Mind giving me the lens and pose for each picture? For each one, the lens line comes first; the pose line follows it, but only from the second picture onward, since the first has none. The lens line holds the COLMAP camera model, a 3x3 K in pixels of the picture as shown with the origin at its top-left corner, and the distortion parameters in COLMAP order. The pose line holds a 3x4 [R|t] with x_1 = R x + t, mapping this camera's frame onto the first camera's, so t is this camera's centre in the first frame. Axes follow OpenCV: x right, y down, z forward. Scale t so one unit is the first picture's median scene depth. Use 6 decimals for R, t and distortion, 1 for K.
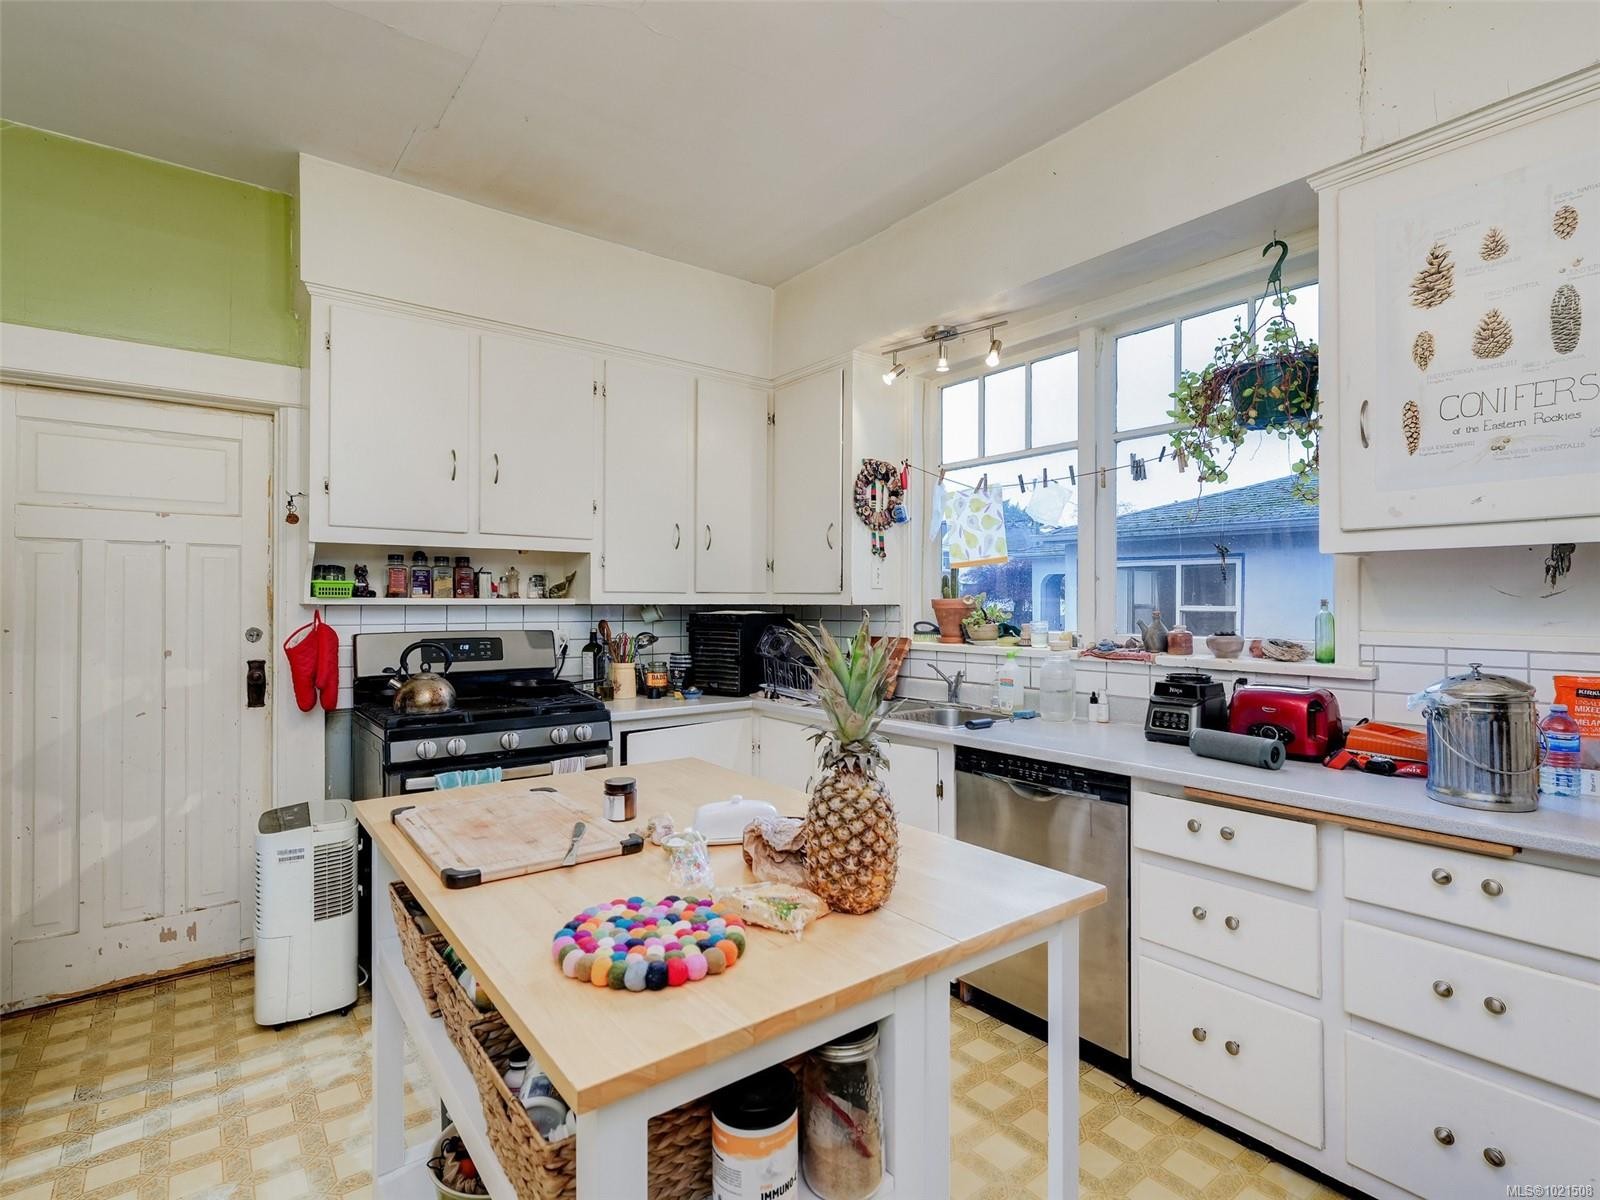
lens RADIAL K [[788.4, 0, 798.5], [0, 788.4, 603.7], [0, 0, 1]] dist [0.003535, -0.000225]
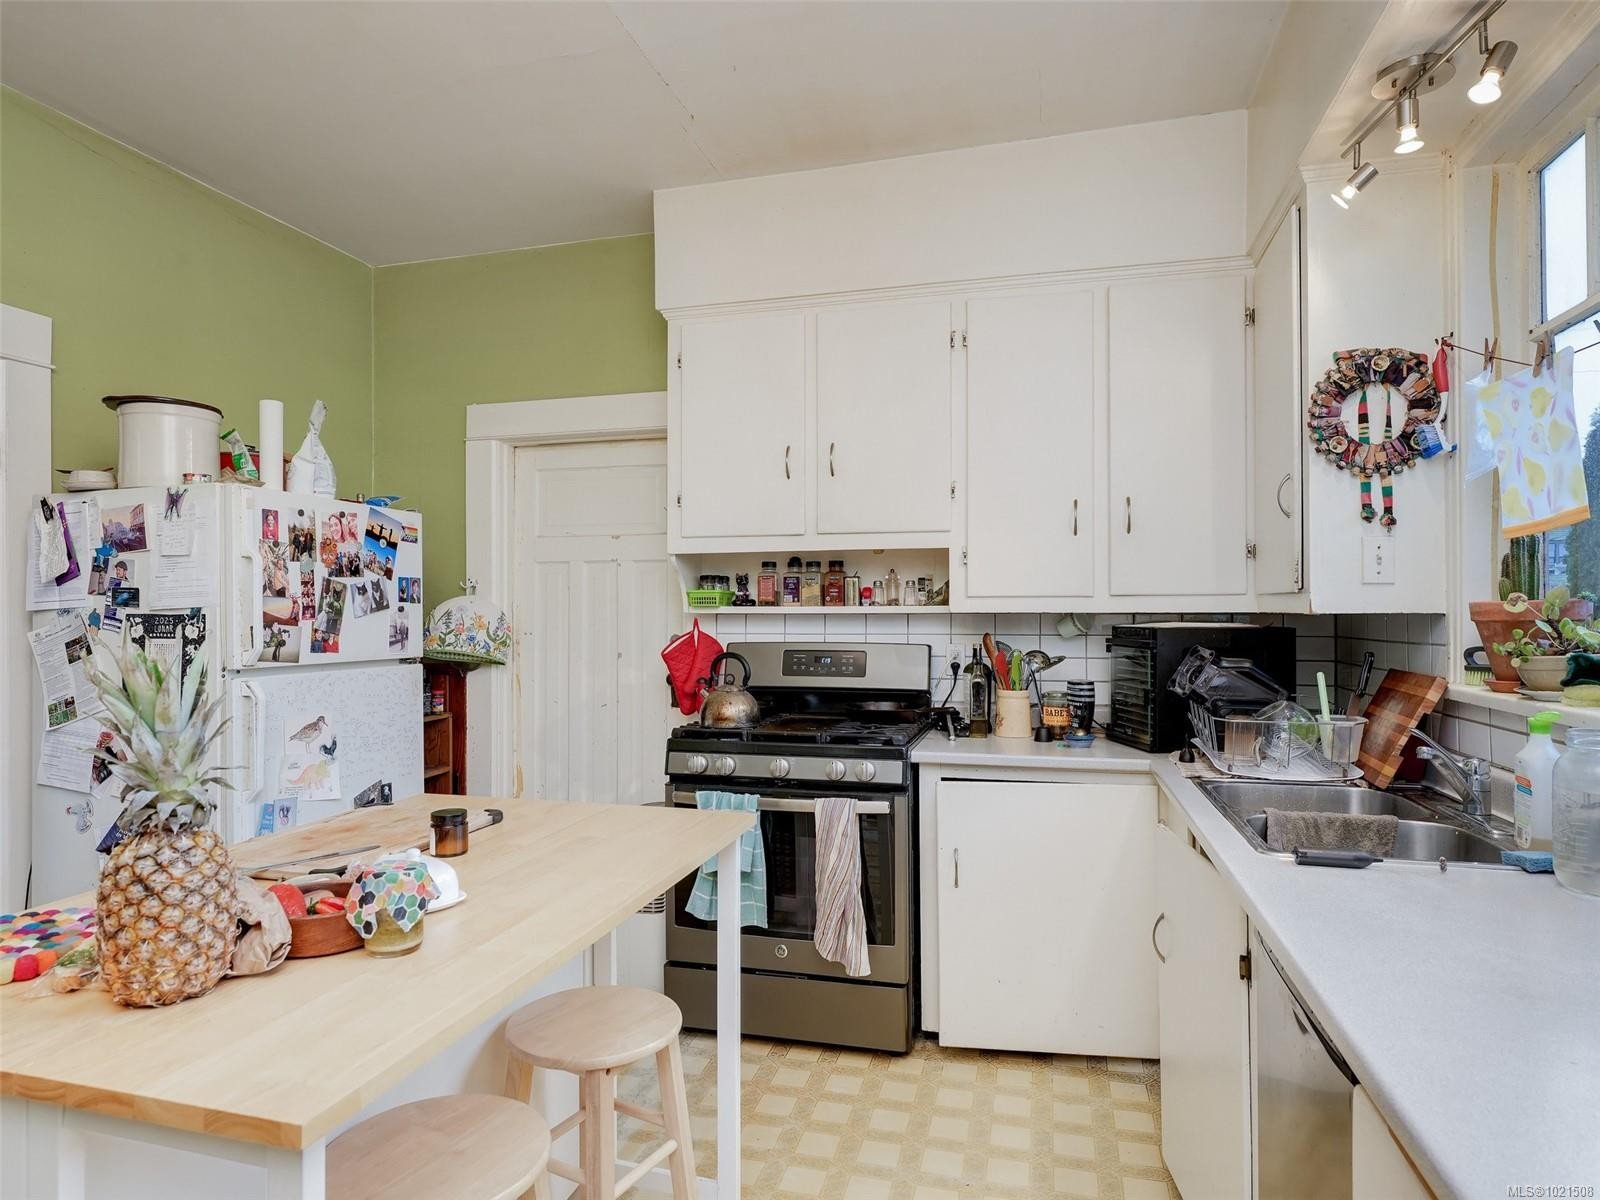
lens RADIAL K [[940.3, 0, 796.4], [0, 940.3, 599.4], [0, 0, 1]] dist [-0.000478, -0.002113]
pose [[0.604948, -0.011736, -0.796179, 0.391458], [0.000610, 0.999898, -0.014275, 0.000468], [0.796265, 0.008150, 0.604893, 0.305268]]
